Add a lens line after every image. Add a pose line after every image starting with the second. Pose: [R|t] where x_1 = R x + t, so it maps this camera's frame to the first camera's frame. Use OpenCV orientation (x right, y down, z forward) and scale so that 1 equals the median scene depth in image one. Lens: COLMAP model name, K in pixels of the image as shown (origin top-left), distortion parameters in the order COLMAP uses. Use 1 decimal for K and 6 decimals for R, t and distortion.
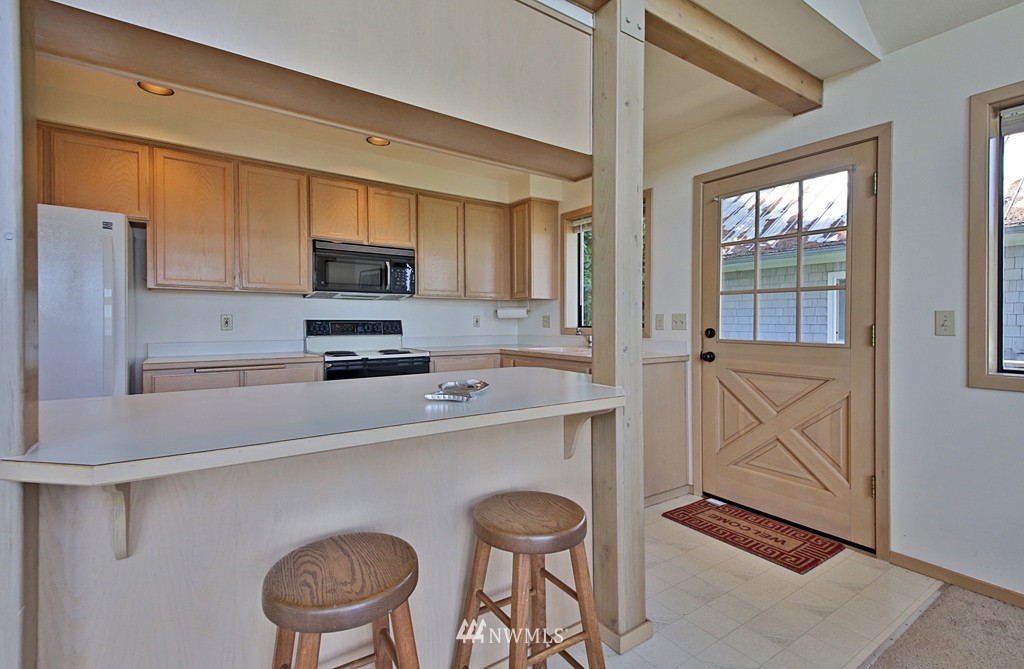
lens RADIAL K [[467.4, 0, 516.0], [0, 467.4, 318.5], [0, 0, 1]] dist [0.039332, -0.000153]
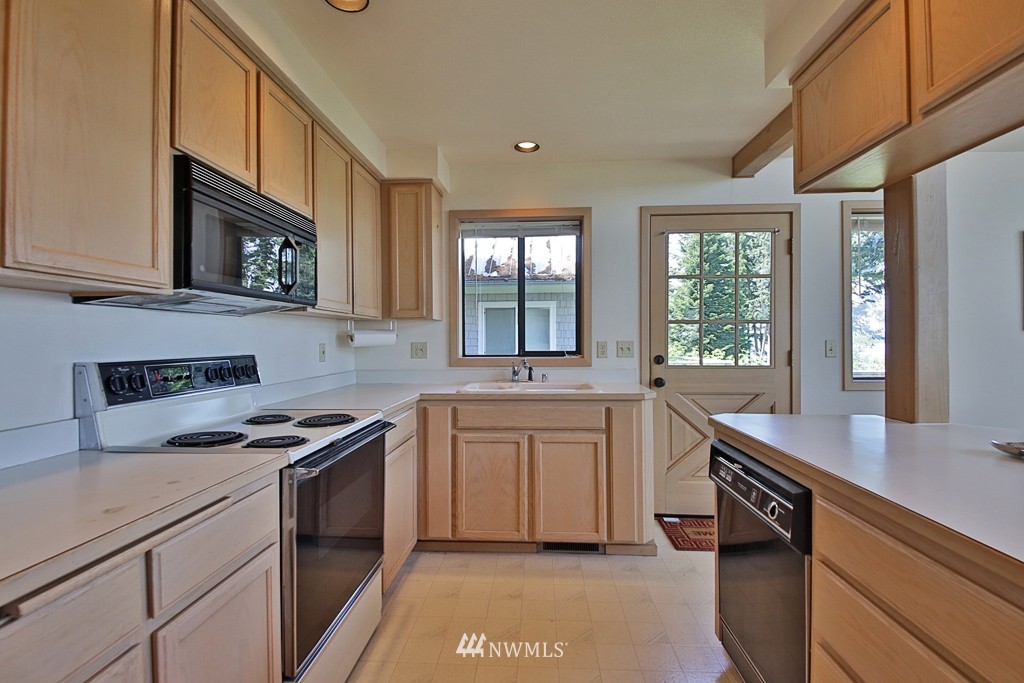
lens RADIAL K [[480.5, 0, 510.8], [0, 480.5, 335.9], [0, 0, 1]] dist [0.039070, -0.029247]
pose [[0.621953, 0.001554, 0.783053, -0.578222], [0.002277, 0.999990, -0.003793, -0.016931], [-0.783051, 0.004142, 0.621944, 0.541981]]
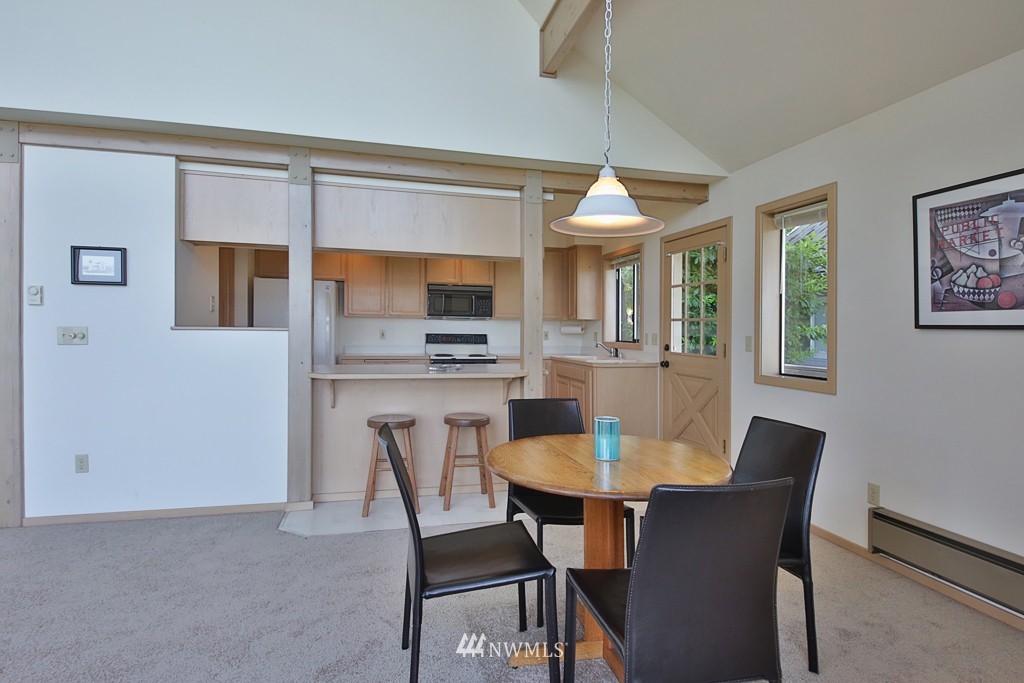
lens RADIAL K [[535.7, 0, 531.5], [0, 535.7, 330.1], [0, 0, 1]] dist [0.002054, 0.000360]
pose [[0.942892, 0.012859, -0.332851, 0.517955], [-0.012023, 0.999917, 0.004571, -0.022228], [0.332882, -0.000308, 0.942968, -0.612968]]
